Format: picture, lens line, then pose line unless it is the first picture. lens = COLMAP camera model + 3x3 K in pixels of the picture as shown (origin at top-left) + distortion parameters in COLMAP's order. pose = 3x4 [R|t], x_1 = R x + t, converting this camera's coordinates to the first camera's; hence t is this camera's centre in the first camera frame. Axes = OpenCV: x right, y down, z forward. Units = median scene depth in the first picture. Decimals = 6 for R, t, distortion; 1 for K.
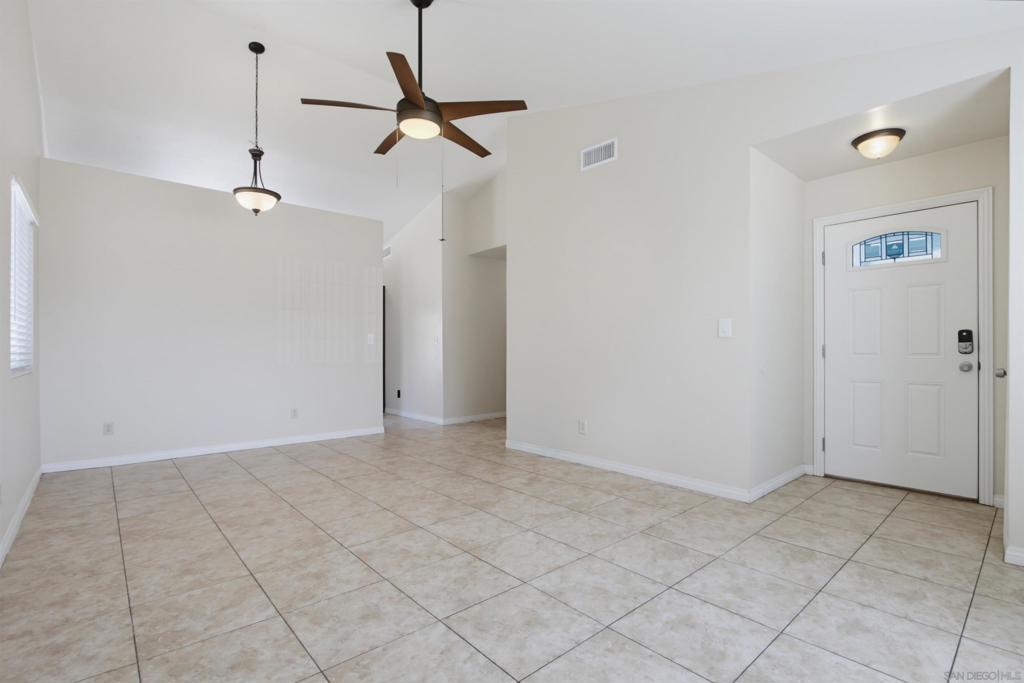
lens RADIAL K [[473.2, 0, 512.1], [0, 473.2, 344.5], [0, 0, 1]] dist [-0.017696, 0.001803]
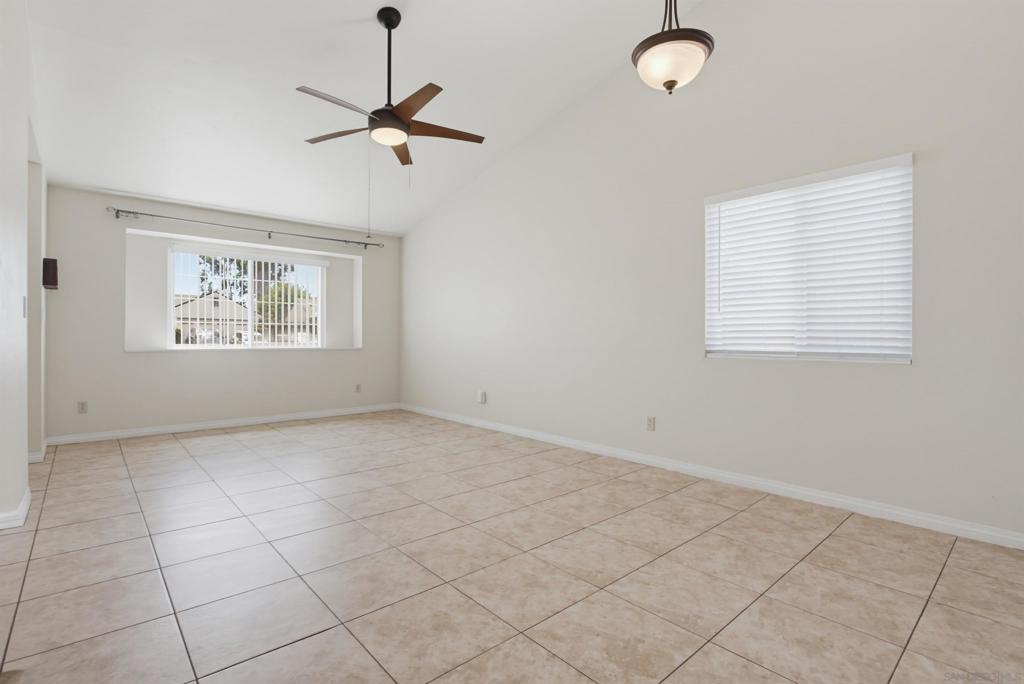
lens RADIAL K [[479.7, 0, 508.8], [0, 479.7, 329.7], [0, 0, 1]] dist [-0.012100, 0.000292]
pose [[-0.999990, -0.002493, 0.003671, -0.363024], [-0.002581, 0.999702, -0.024272, 0.022906], [-0.003610, -0.024281, -0.999699, 1.625135]]
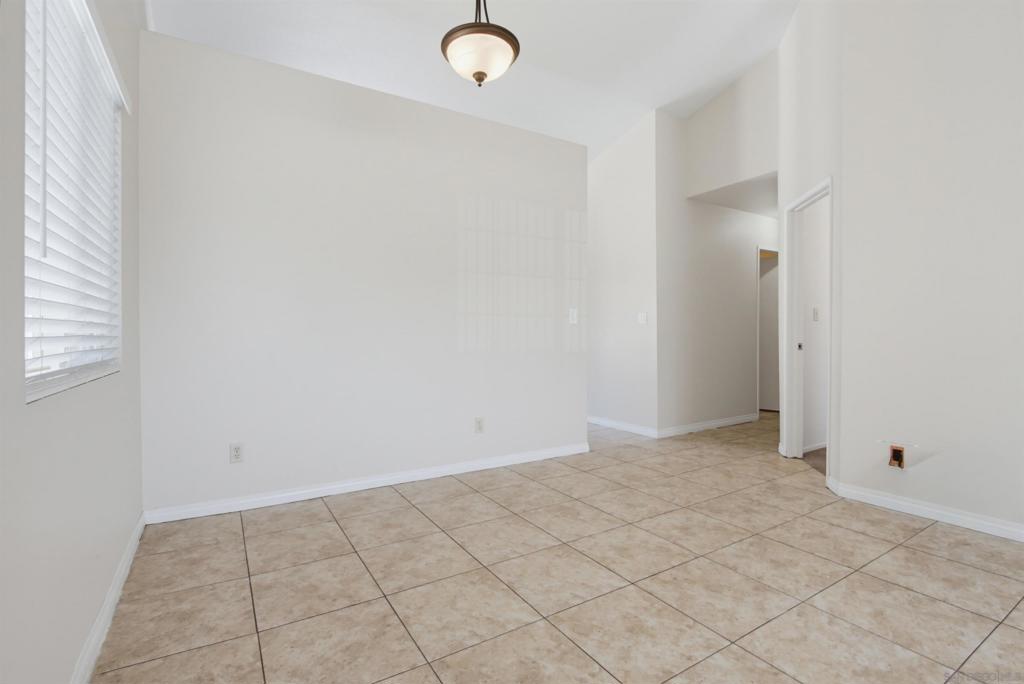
lens RADIAL K [[479.7, 0, 508.8], [0, 479.7, 329.7], [0, 0, 1]] dist [-0.012100, 0.000292]
pose [[0.984457, -0.003156, -0.175596, -0.423228], [0.003555, 0.999992, 0.001957, 0.009953], [0.175588, -0.002551, 0.984460, 0.467019]]
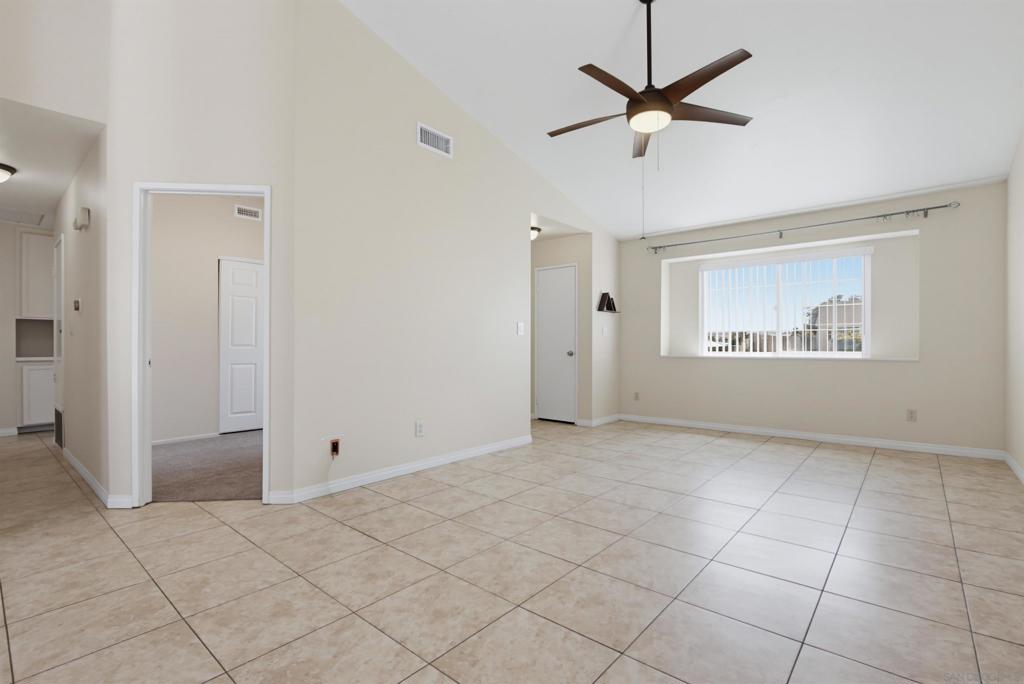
lens RADIAL K [[479.7, 0, 508.8], [0, 479.7, 329.7], [0, 0, 1]] dist [-0.012100, 0.000292]
pose [[-0.131673, 0.032509, 0.990760, -0.886572], [-0.005400, 0.999424, -0.033511, 0.018882], [-0.991278, -0.009763, -0.131422, 1.086898]]
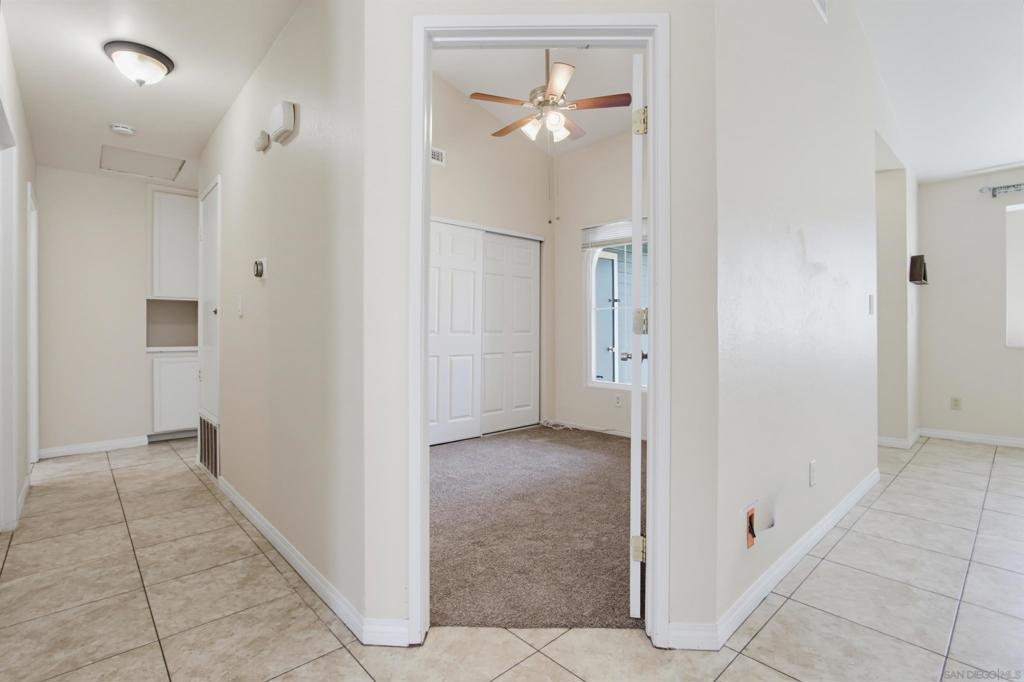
lens RADIAL K [[493.6, 0, 525.3], [0, 493.6, 309.3], [0, 0, 1]] dist [-0.011030, 0.000440]
pose [[-0.020998, 0.045962, 0.998722, -0.445700], [-0.003626, 0.998933, -0.046048, 0.022361], [-0.999773, -0.004588, -0.020809, 1.512902]]
